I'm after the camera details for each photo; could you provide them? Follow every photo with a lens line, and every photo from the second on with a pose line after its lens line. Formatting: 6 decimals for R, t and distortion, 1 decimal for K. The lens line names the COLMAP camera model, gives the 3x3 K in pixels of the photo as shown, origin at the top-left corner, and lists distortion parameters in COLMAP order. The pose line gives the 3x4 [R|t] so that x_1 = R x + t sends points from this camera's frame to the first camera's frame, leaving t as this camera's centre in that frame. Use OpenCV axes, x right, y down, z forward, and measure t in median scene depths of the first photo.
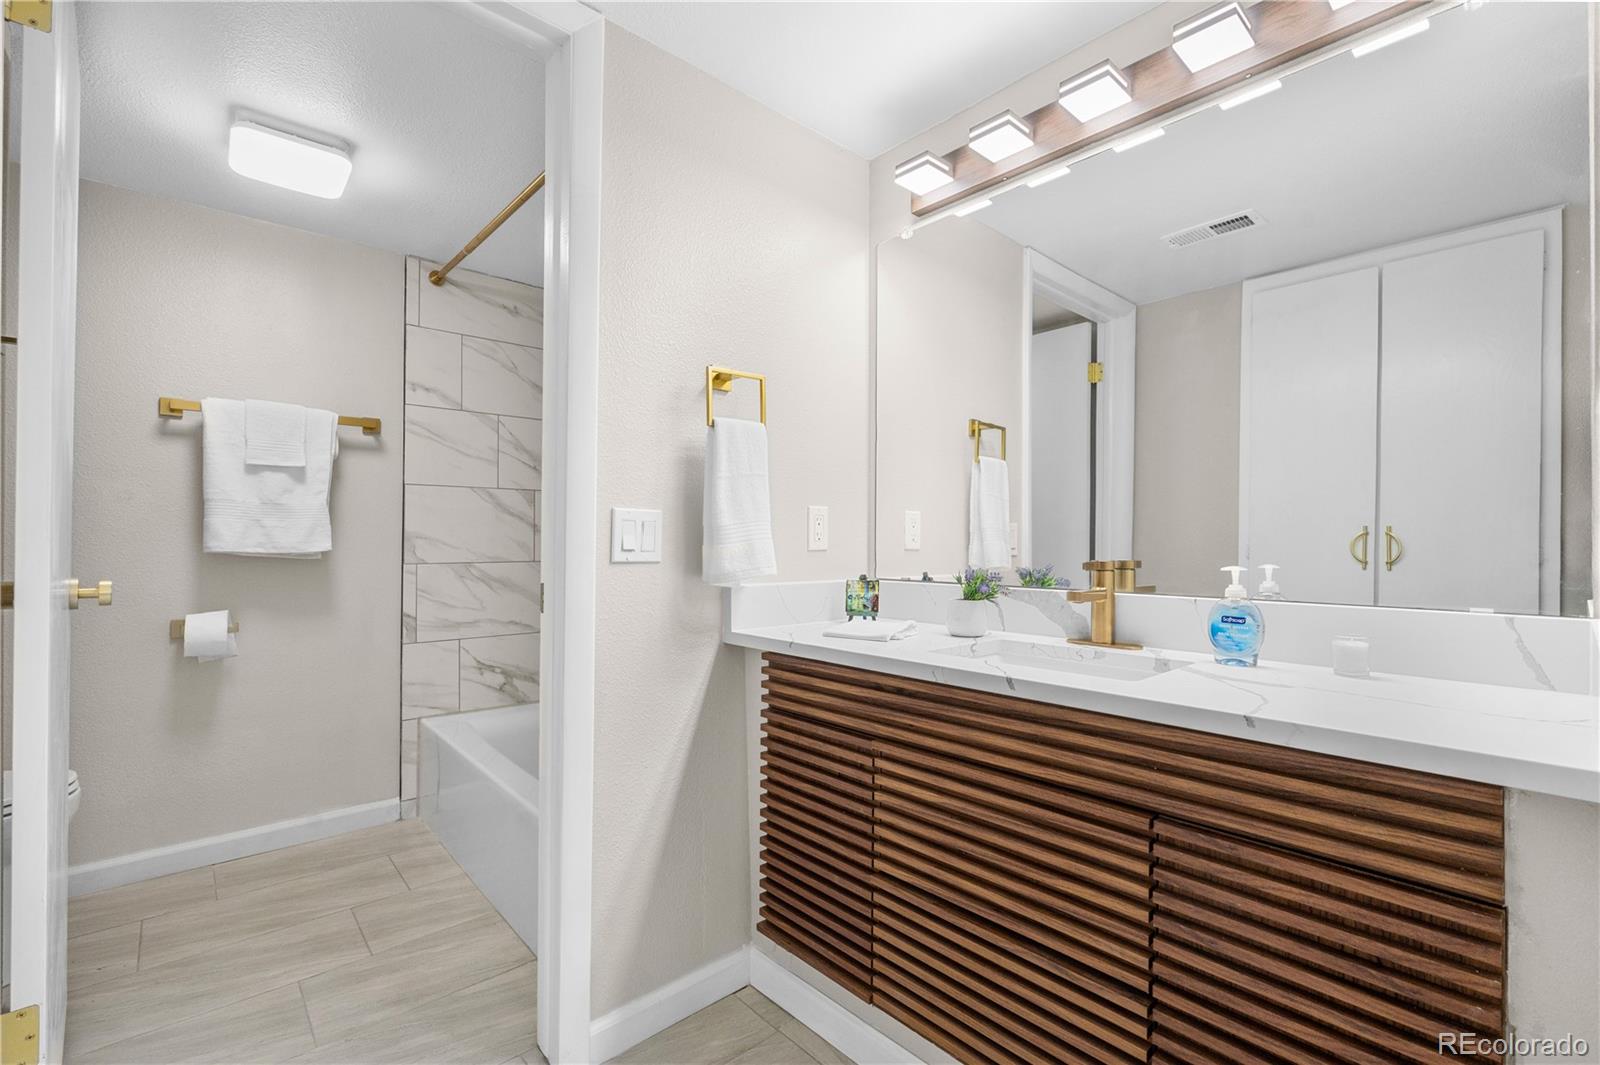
lens RADIAL K [[697.4, 0, 804.2], [0, 697.4, 534.5], [0, 0, 1]] dist [-0.008218, 0.002153]
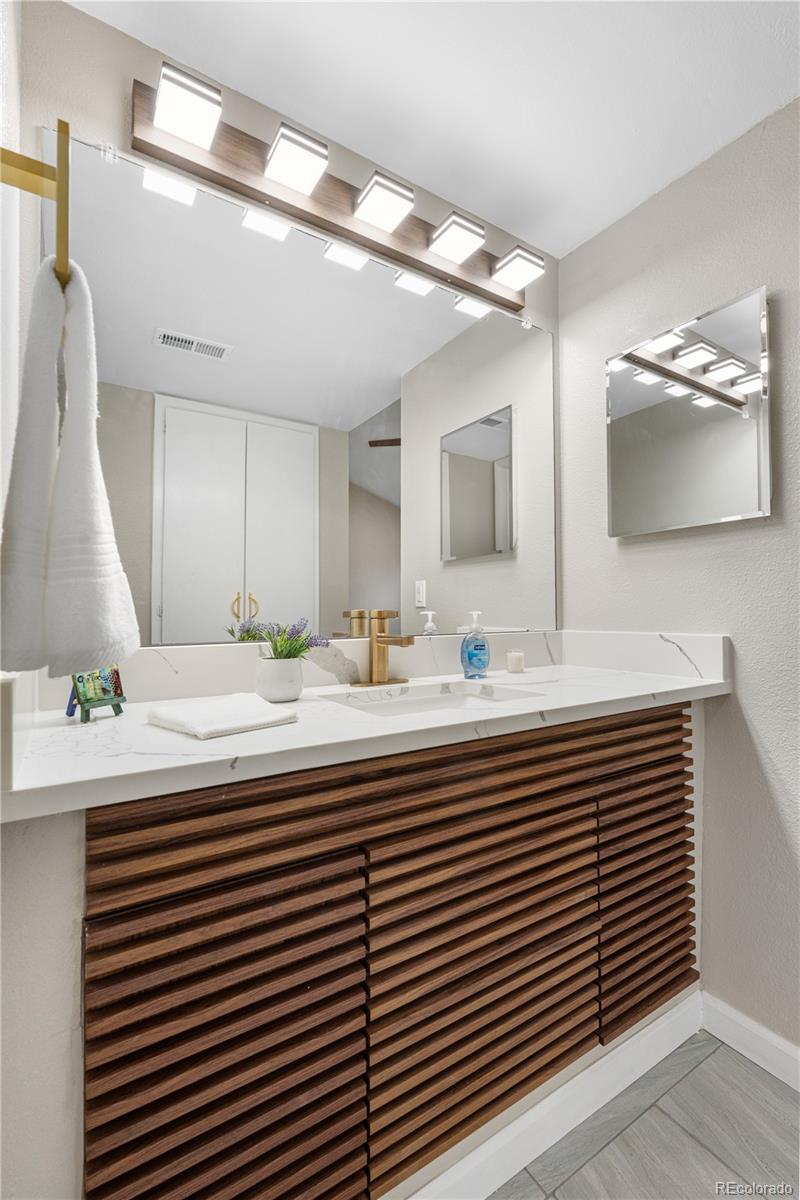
lens RADIAL K [[523.0, 0, 401.2], [0, 523.0, 603.6], [0, 0, 1]] dist [-0.008218, 0.002153]
pose [[0.171393, 0.008739, 0.985164, -0.444843], [-0.003859, 0.999959, -0.008199, 0.036100], [-0.985195, -0.002397, 0.171420, 0.868952]]
